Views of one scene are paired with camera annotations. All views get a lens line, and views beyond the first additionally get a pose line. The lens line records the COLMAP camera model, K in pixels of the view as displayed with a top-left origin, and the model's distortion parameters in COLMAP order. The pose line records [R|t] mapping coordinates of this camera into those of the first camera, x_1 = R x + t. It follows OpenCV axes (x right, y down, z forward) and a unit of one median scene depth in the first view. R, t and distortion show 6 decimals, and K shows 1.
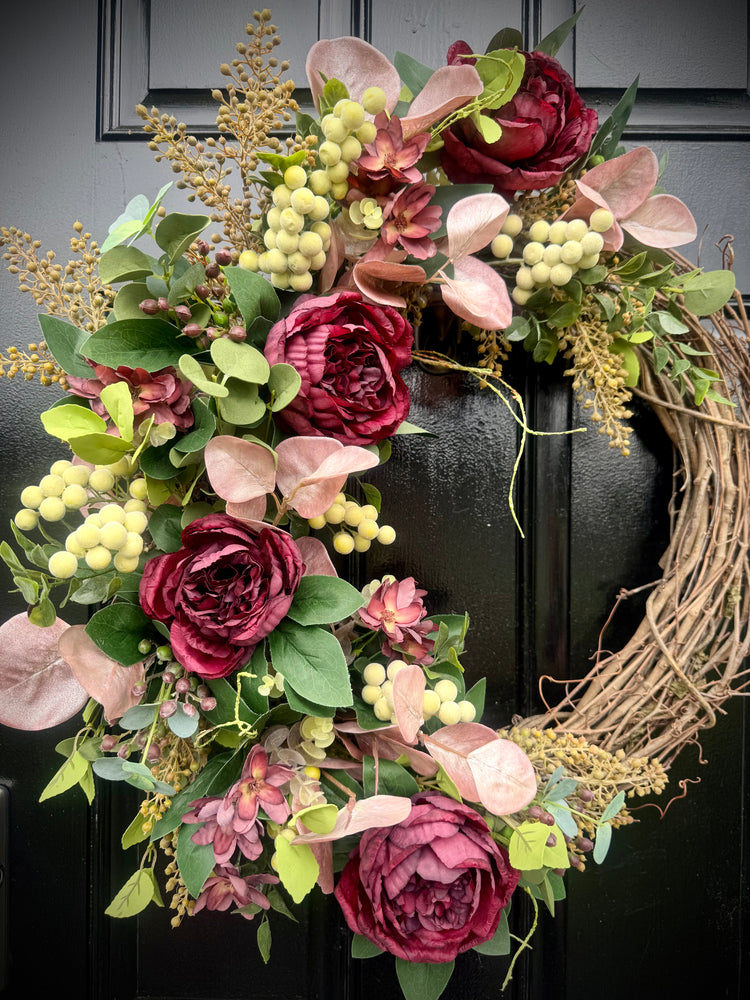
lens RADIAL K [[710.8, 0, 375.0], [0, 710.8, 500.0], [0, 0, 1]] dist [0.069737, -0.083170]
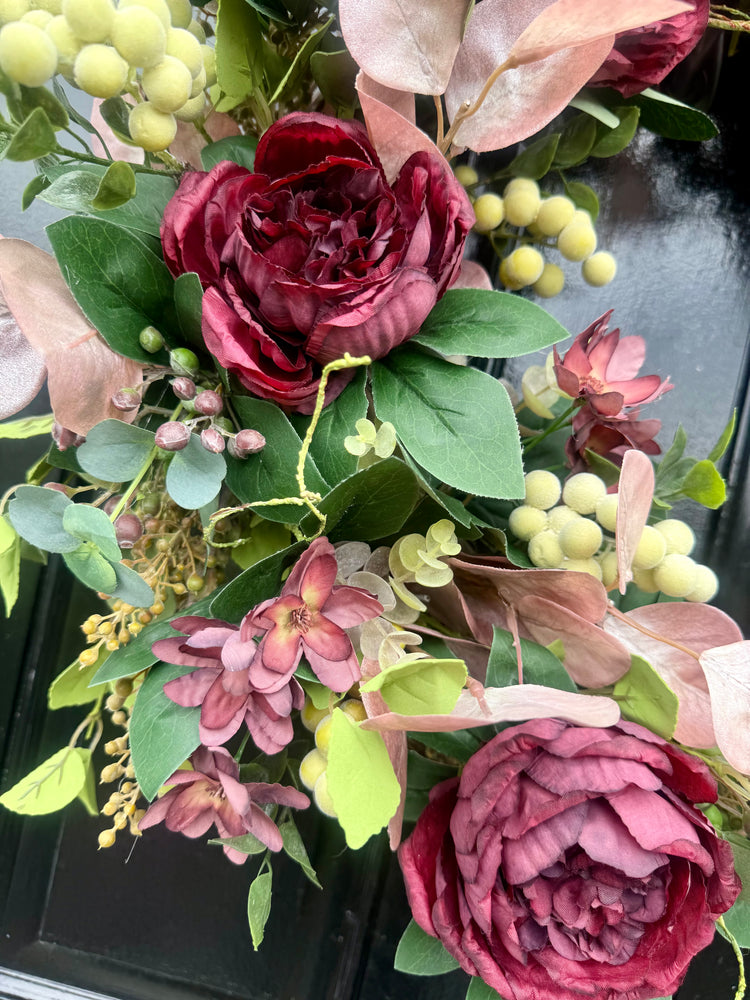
lens RADIAL K [[742.8, 0, 397.4], [0, 742.8, 477.5], [0, 0, 1]] dist [0.062467, -0.108639]
pose [[0.978149, 0.206442, -0.024603, -0.104299], [-0.206534, 0.978439, -0.001245, 0.279245], [0.023816, 0.006299, 0.999697, 0.446739]]
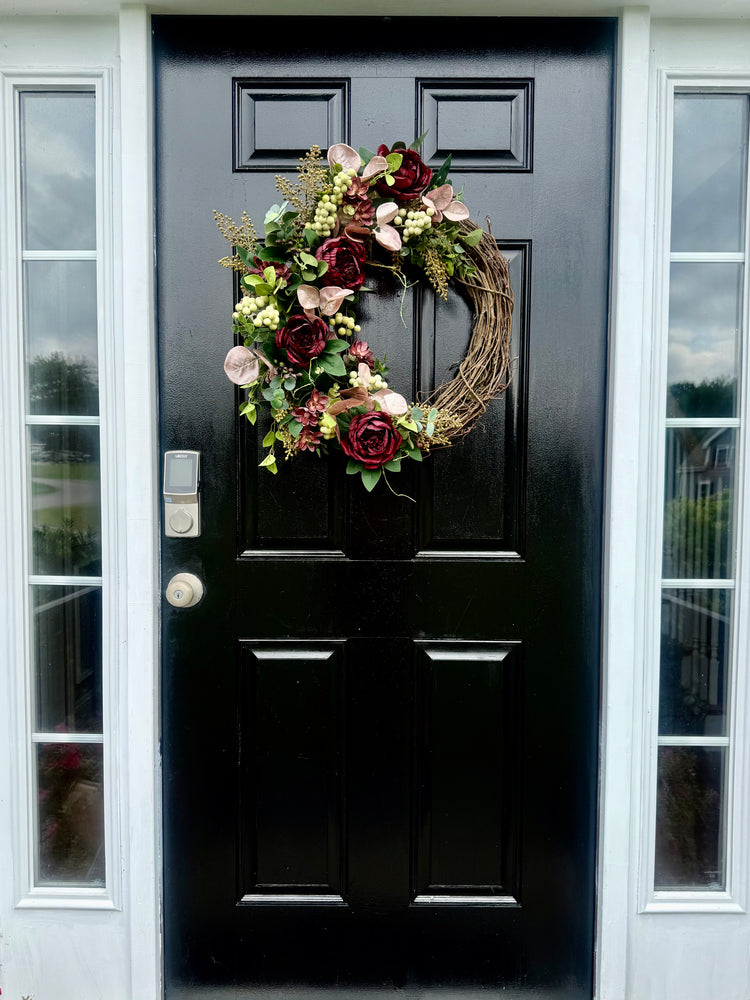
lens RADIAL K [[721.3, 0, 374.6], [0, 721.3, 512.1], [0, 0, 1]] dist [0.077508, -0.098604]
pose [[0.999800, -0.008540, 0.018105, 0.028593], [0.007437, 0.998162, 0.060141, 0.666177], [-0.018586, -0.059994, 0.998026, -2.080083]]
